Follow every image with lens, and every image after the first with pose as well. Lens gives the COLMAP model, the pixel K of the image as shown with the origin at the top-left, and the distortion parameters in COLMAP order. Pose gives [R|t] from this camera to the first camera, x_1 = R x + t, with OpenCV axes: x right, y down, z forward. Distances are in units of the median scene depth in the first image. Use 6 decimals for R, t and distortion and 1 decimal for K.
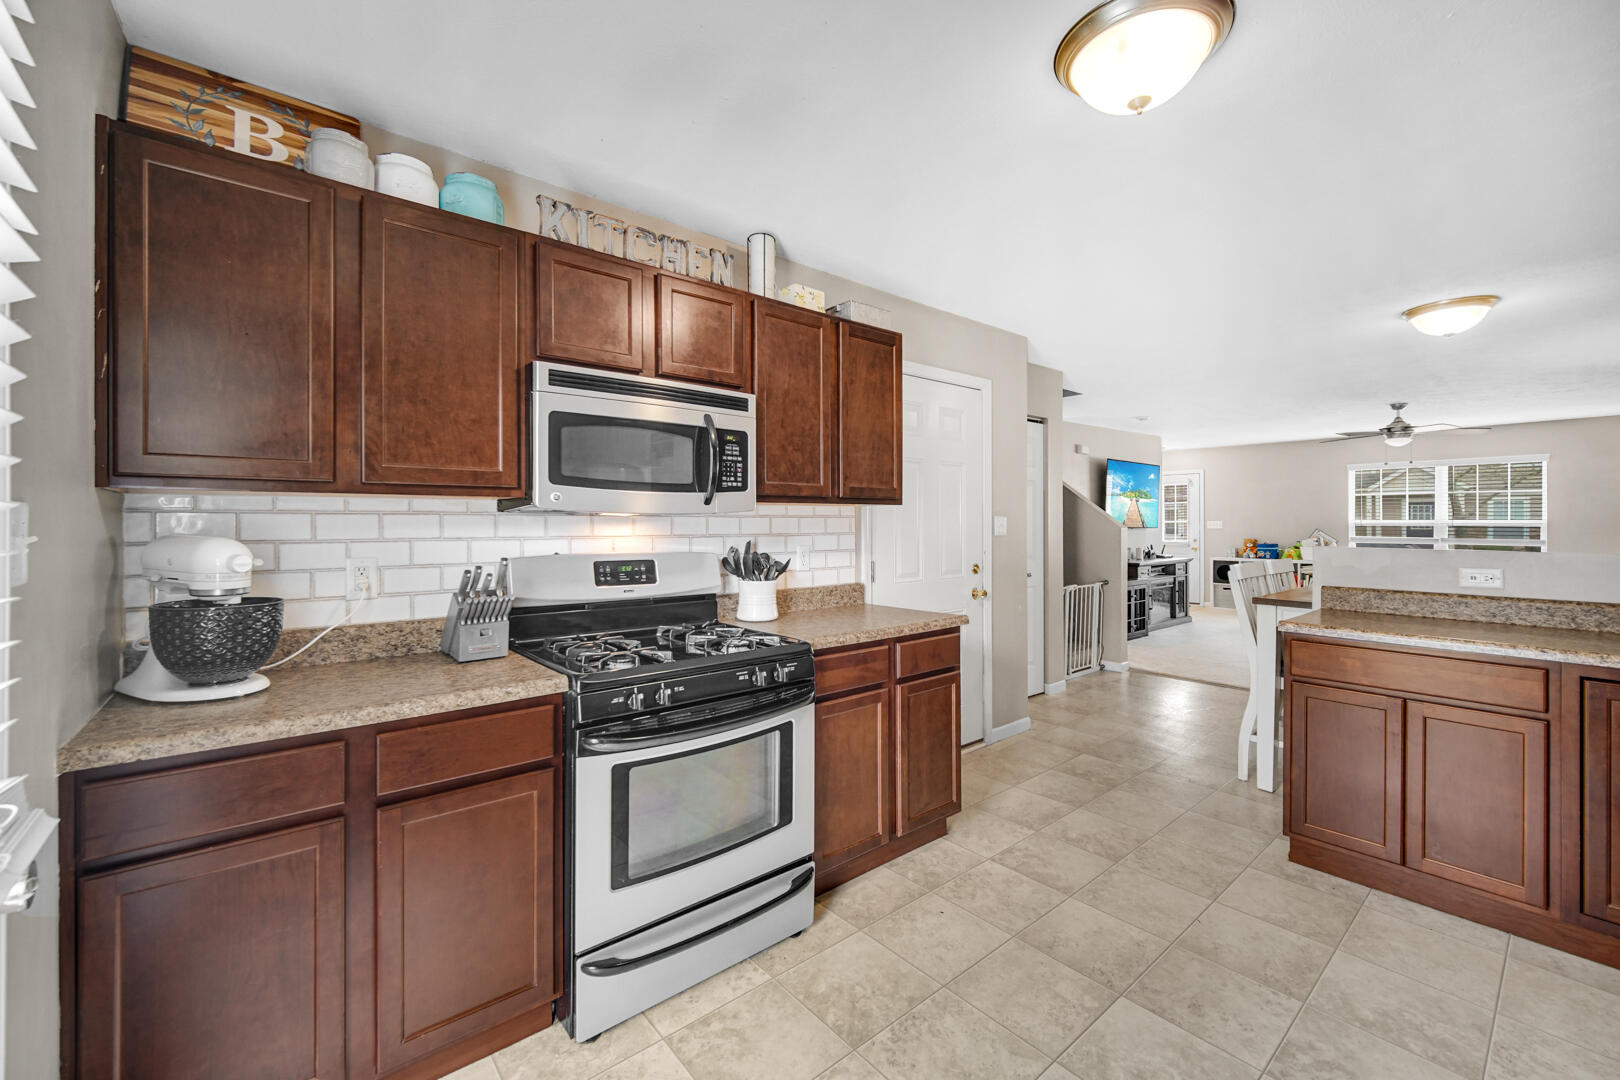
lens RADIAL K [[645.0, 0, 800.6], [0, 645.0, 523.5], [0, 0, 1]] dist [-0.003017, -0.000674]
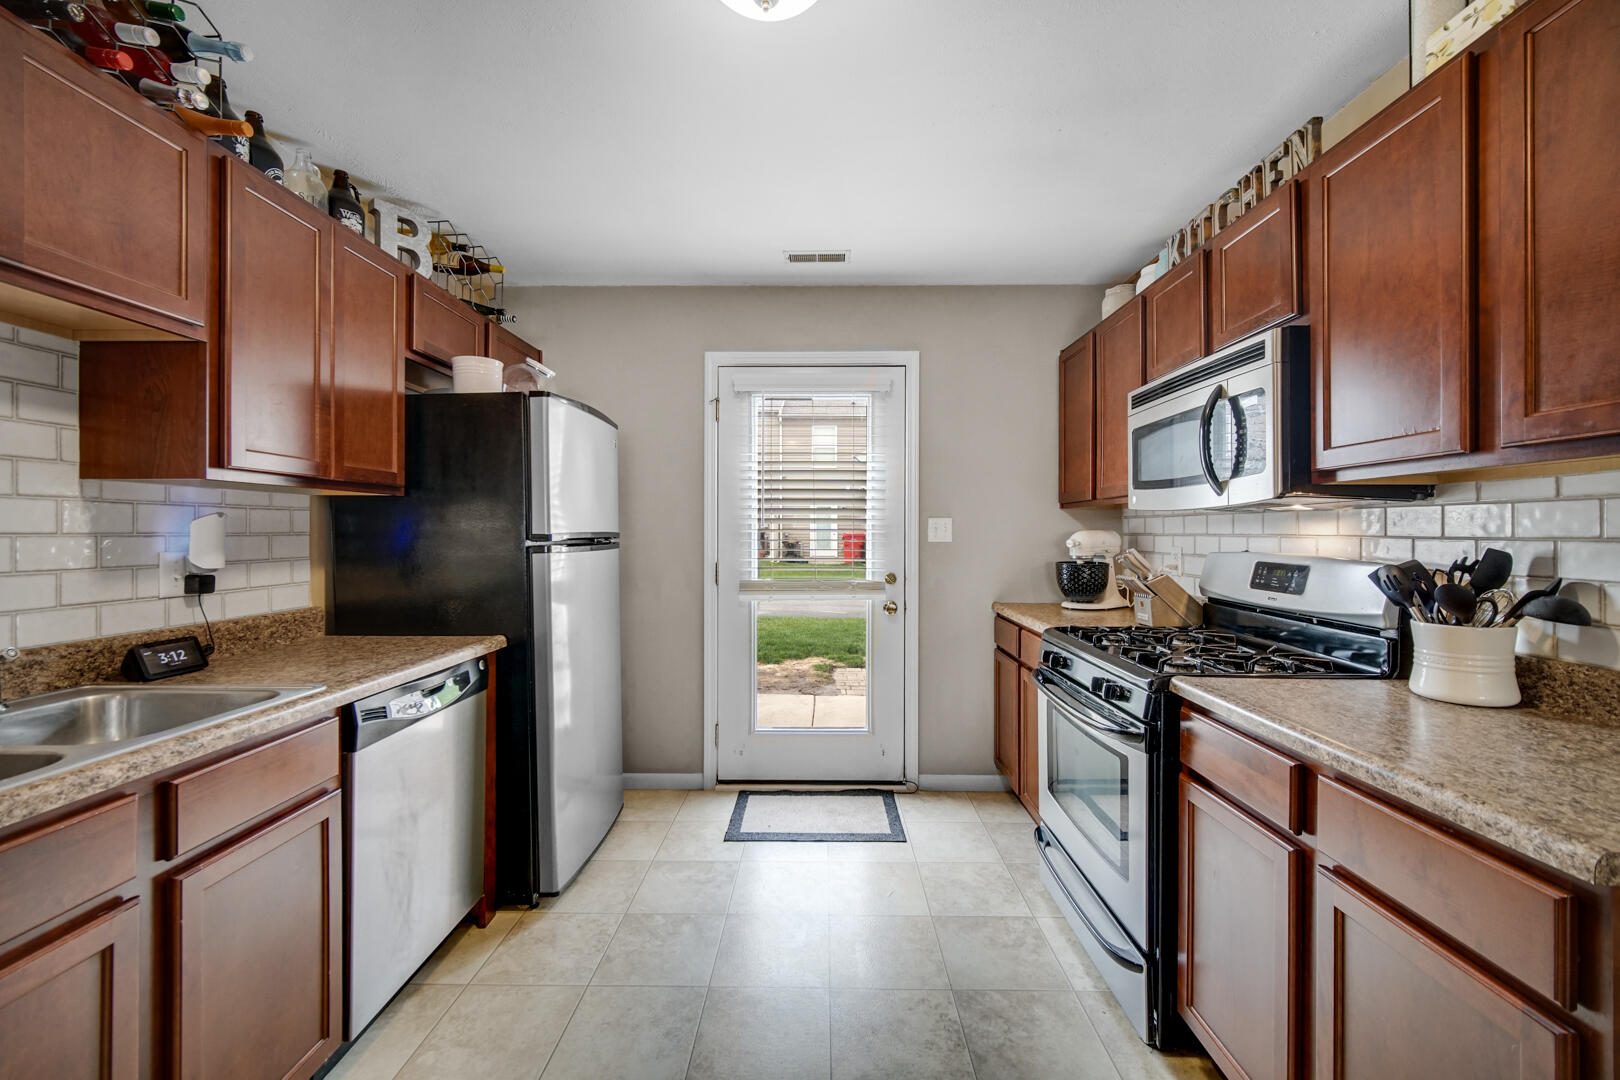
lens RADIAL K [[645.0, 0, 813.9], [0, 645.0, 534.4], [0, 0, 1]] dist [-0.003017, -0.000674]
pose [[-0.641946, 0.003864, -0.766740, 0.679625], [-0.001497, 0.999979, 0.006293, 0.012855], [0.766748, 0.005187, -0.641927, 0.950592]]
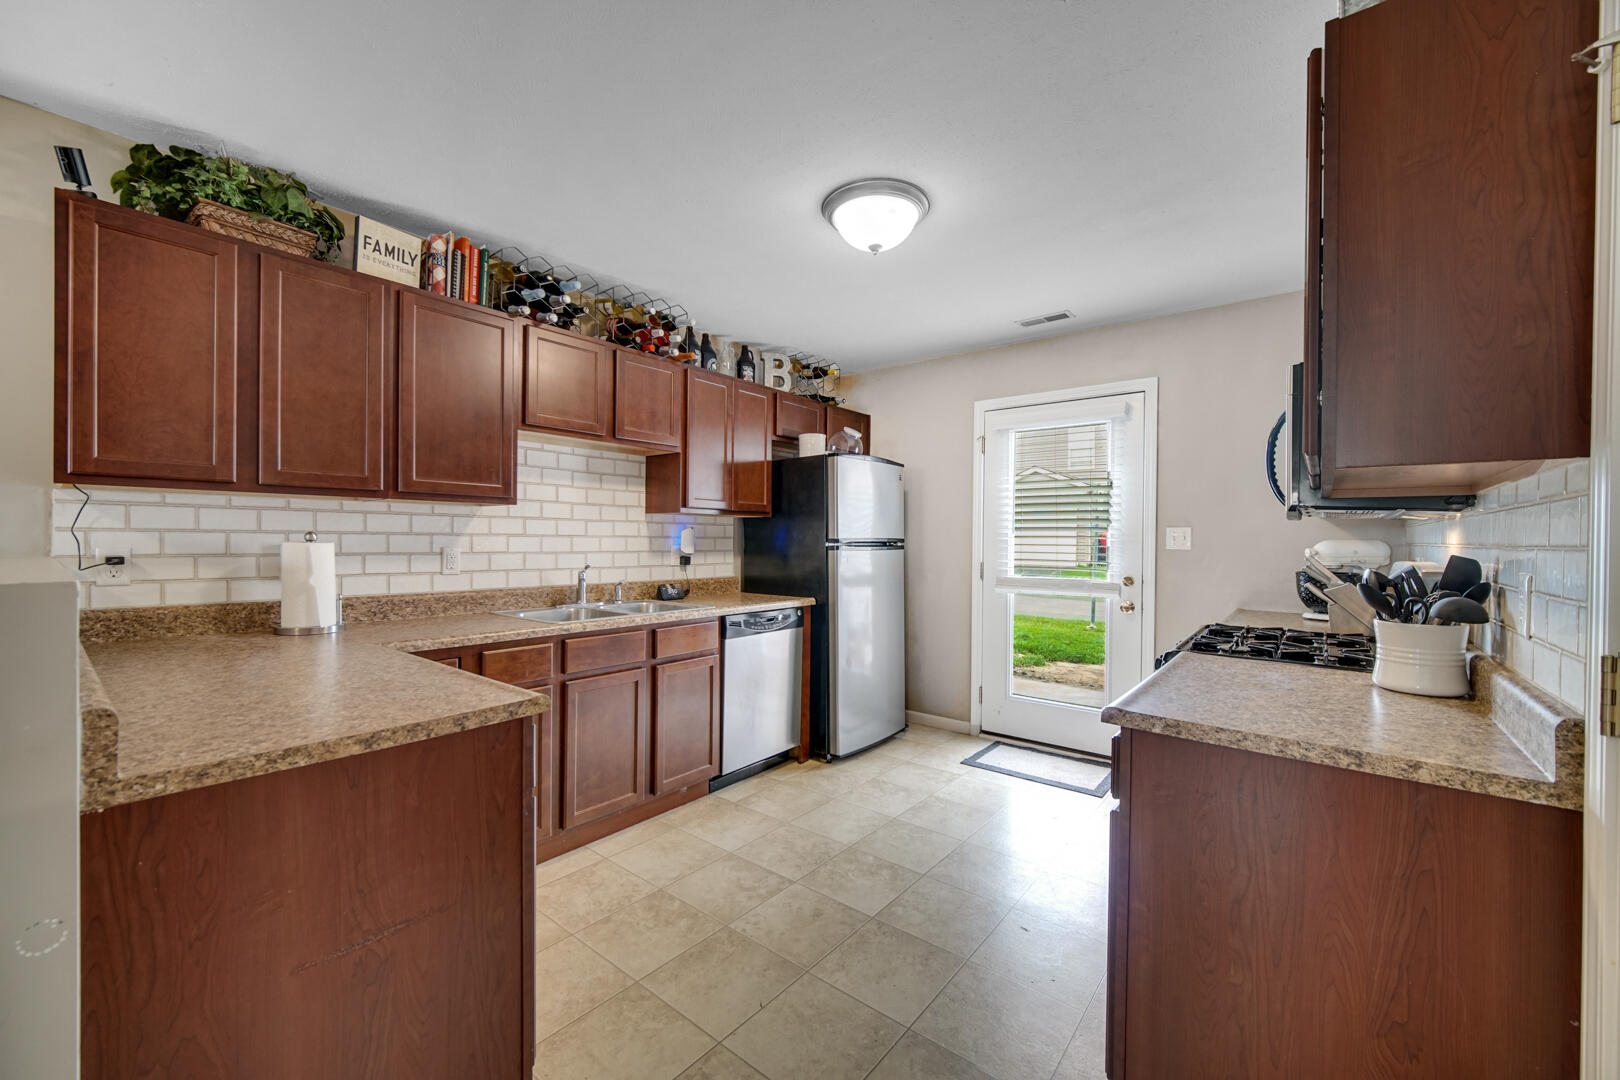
lens RADIAL K [[645.0, 0, 815.0], [0, 645.0, 545.0], [0, 0, 1]] dist [-0.003017, -0.000674]
pose [[-0.977864, -0.005532, -0.209170, 0.596324], [-0.008097, 0.999902, 0.011408, 0.016300], [0.209086, 0.012849, -0.977813, 1.489487]]
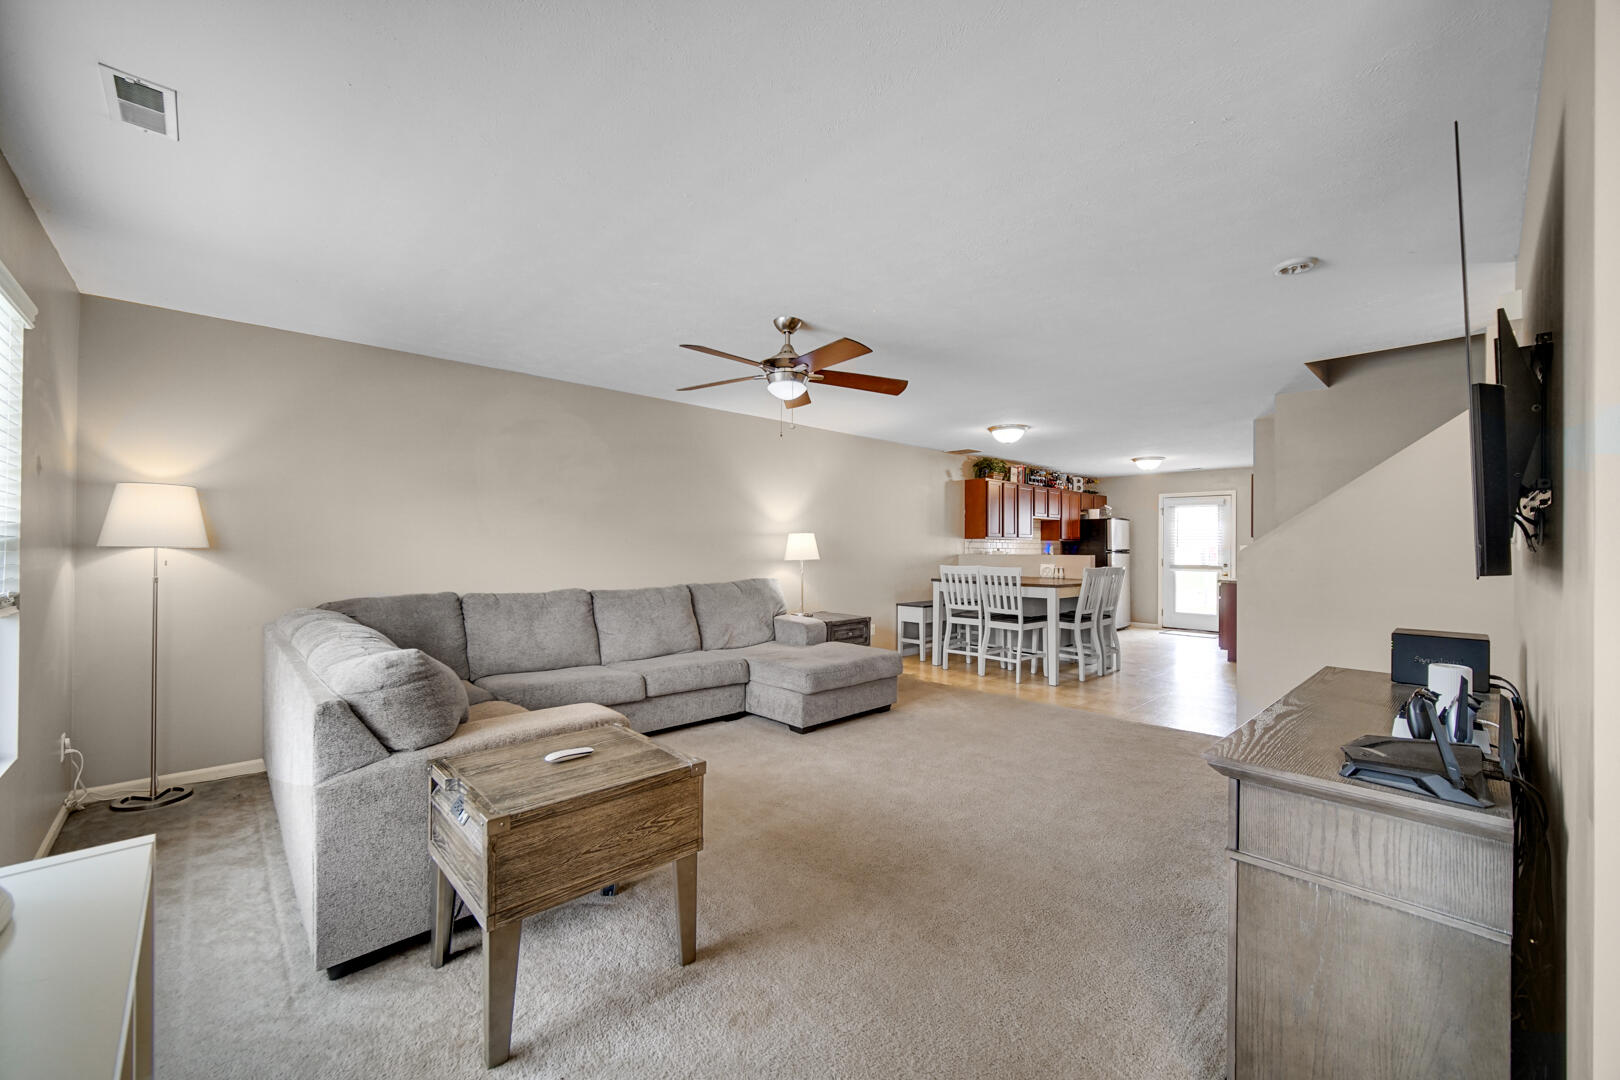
lens RADIAL K [[645.0, 0, 817.1], [0, 645.0, 540.3], [0, 0, 1]] dist [-0.003017, -0.000674]
pose [[-0.997611, -0.008312, -0.068582, 2.221486], [-0.007895, 0.999949, -0.006339, 0.001766], [0.068631, -0.005783, -0.997625, 3.778517]]
